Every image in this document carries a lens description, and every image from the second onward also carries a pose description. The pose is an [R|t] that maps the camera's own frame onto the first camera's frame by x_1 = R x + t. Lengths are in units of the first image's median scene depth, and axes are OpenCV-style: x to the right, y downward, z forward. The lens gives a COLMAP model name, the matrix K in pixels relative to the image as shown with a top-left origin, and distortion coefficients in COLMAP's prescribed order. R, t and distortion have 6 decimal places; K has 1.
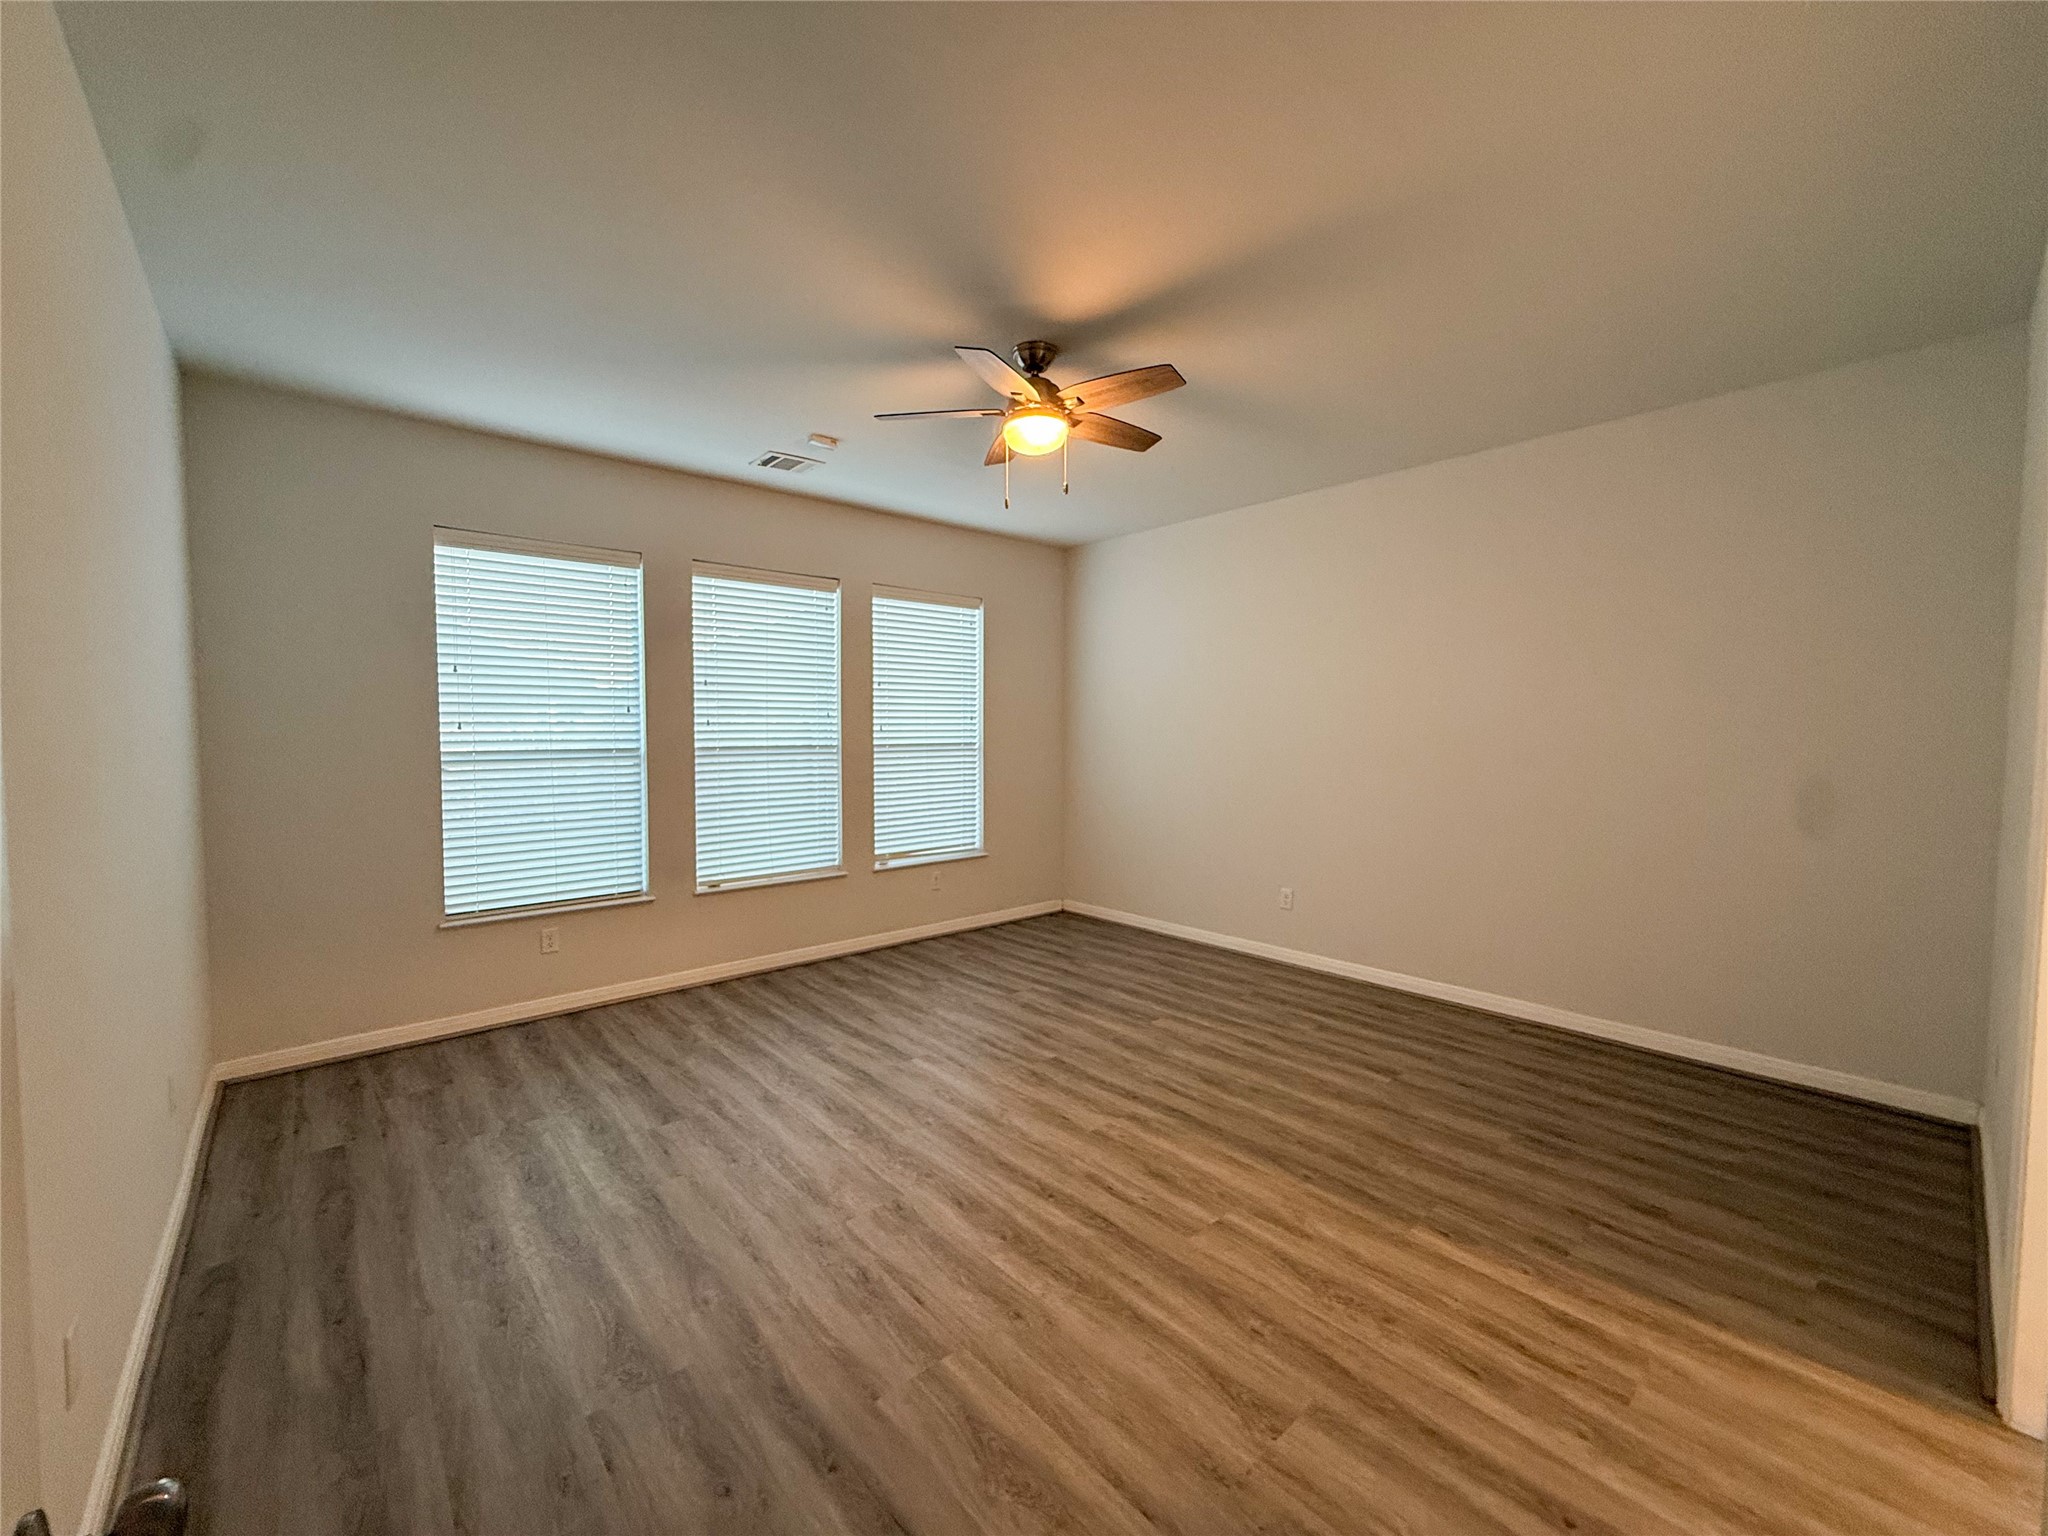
lens RADIAL K [[817.8, 0, 1024.0], [0, 817.8, 768.4], [0, 0, 1]] dist [0.000447, -0.000037]
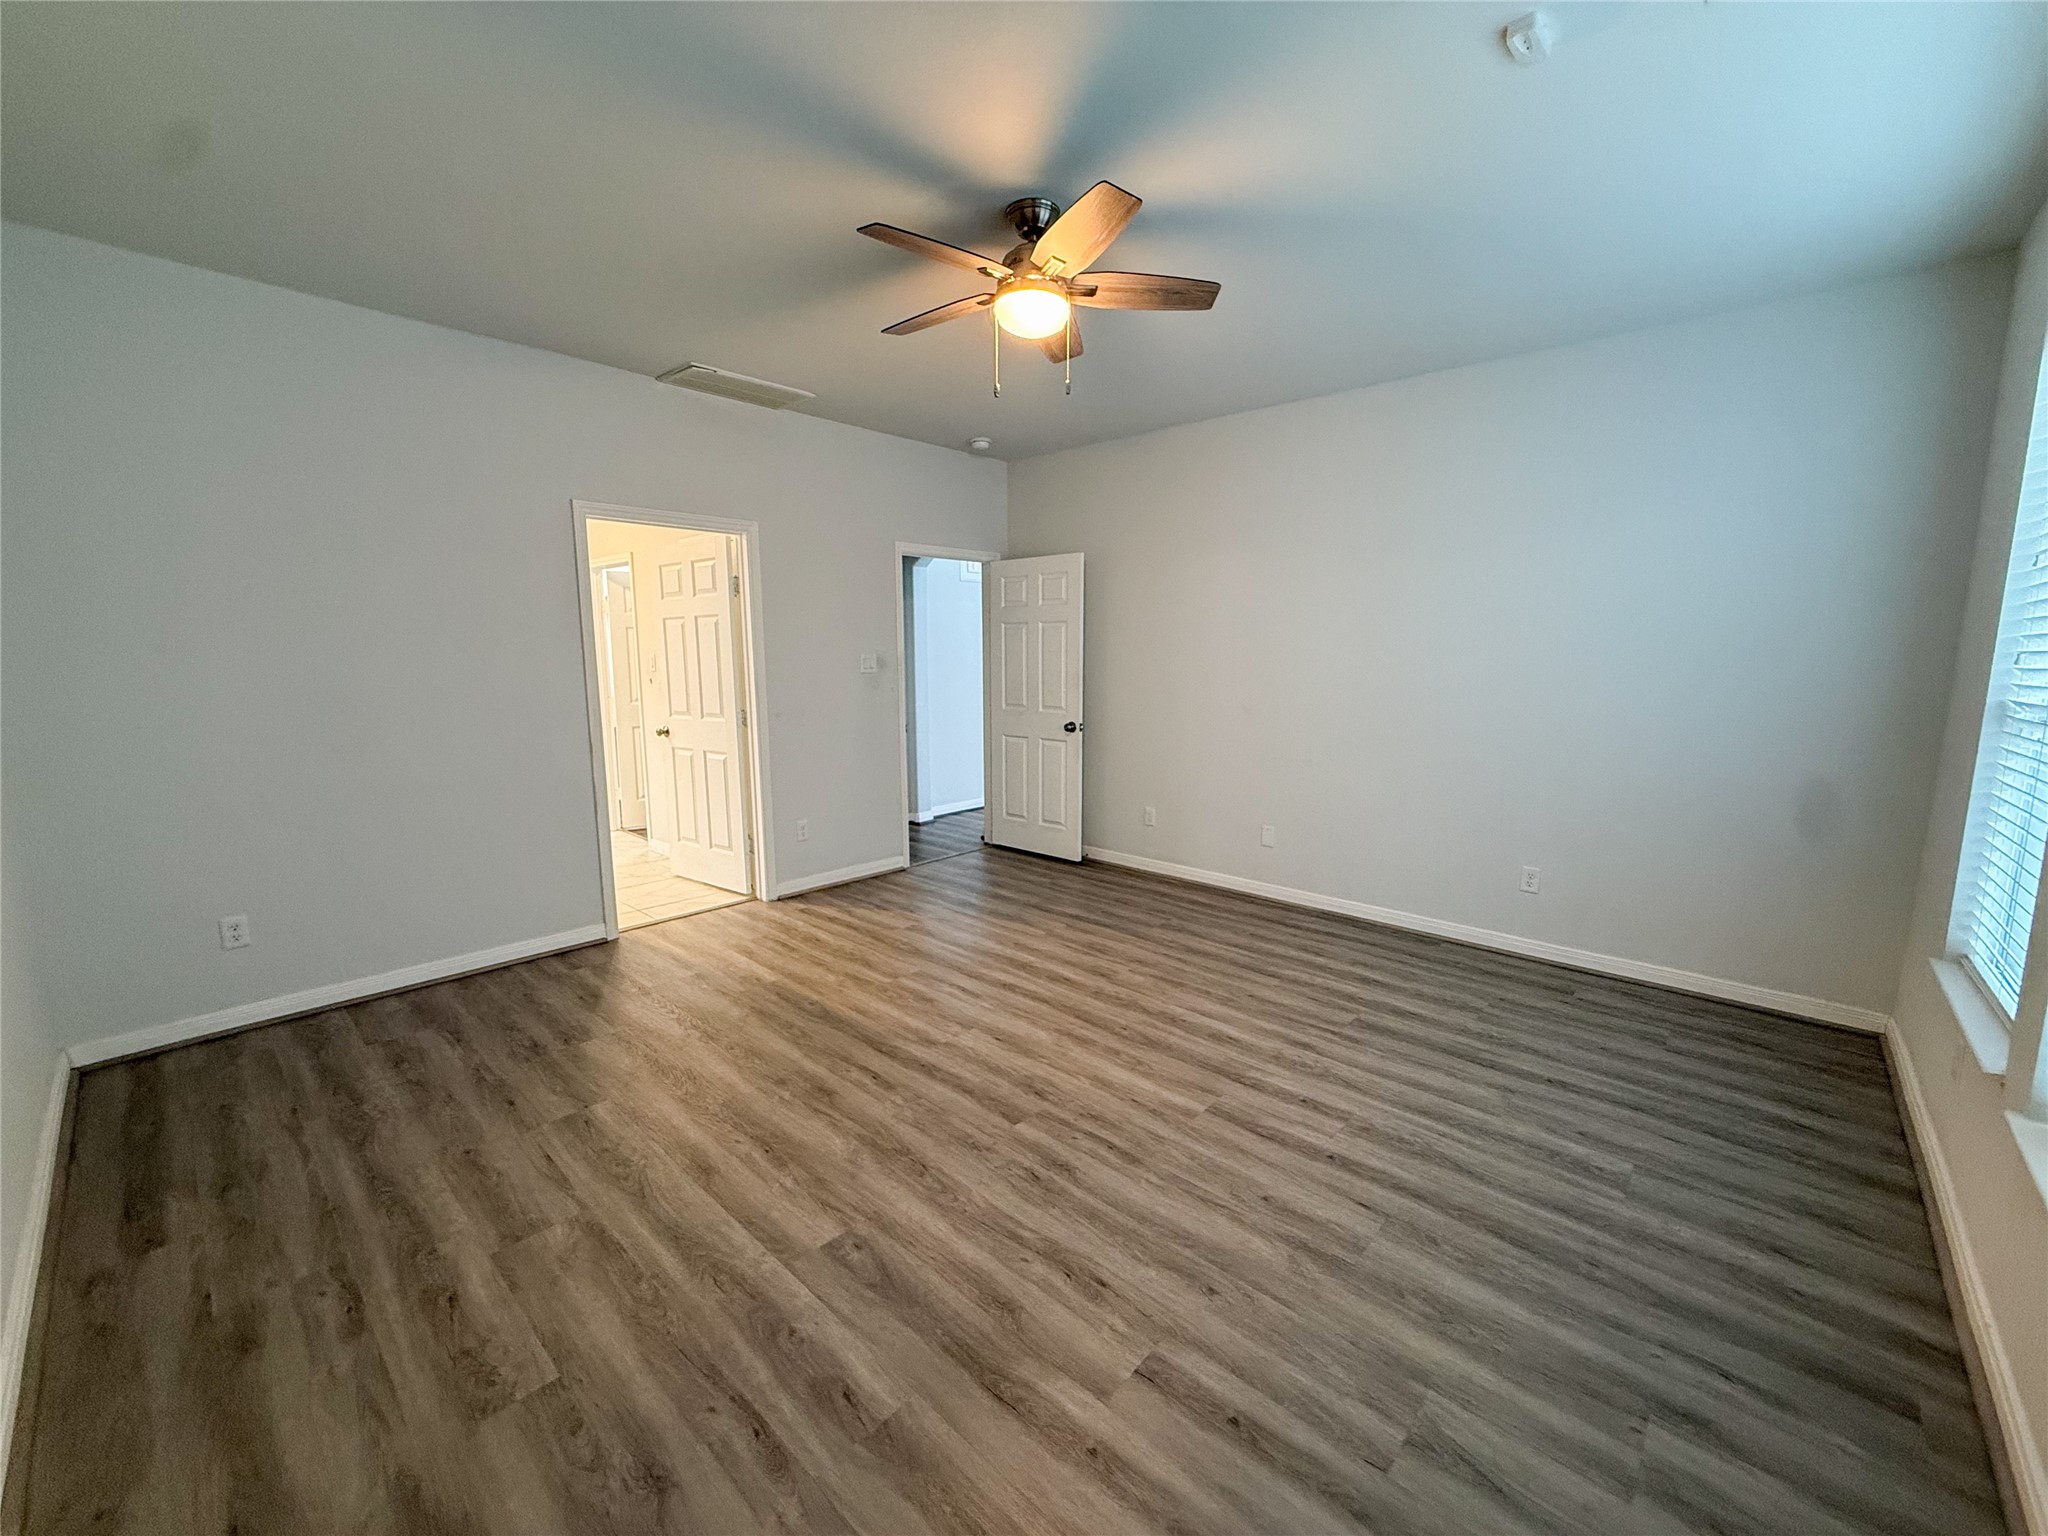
lens RADIAL K [[817.8, 0, 1025.8], [0, 817.8, 769.9], [0, 0, 1]] dist [0.000447, -0.000037]
pose [[-0.994533, 0.014143, -0.103463, 0.105624], [-0.005554, 0.982220, 0.187650, -0.091865], [0.104278, 0.187199, -0.976772, 1.745148]]
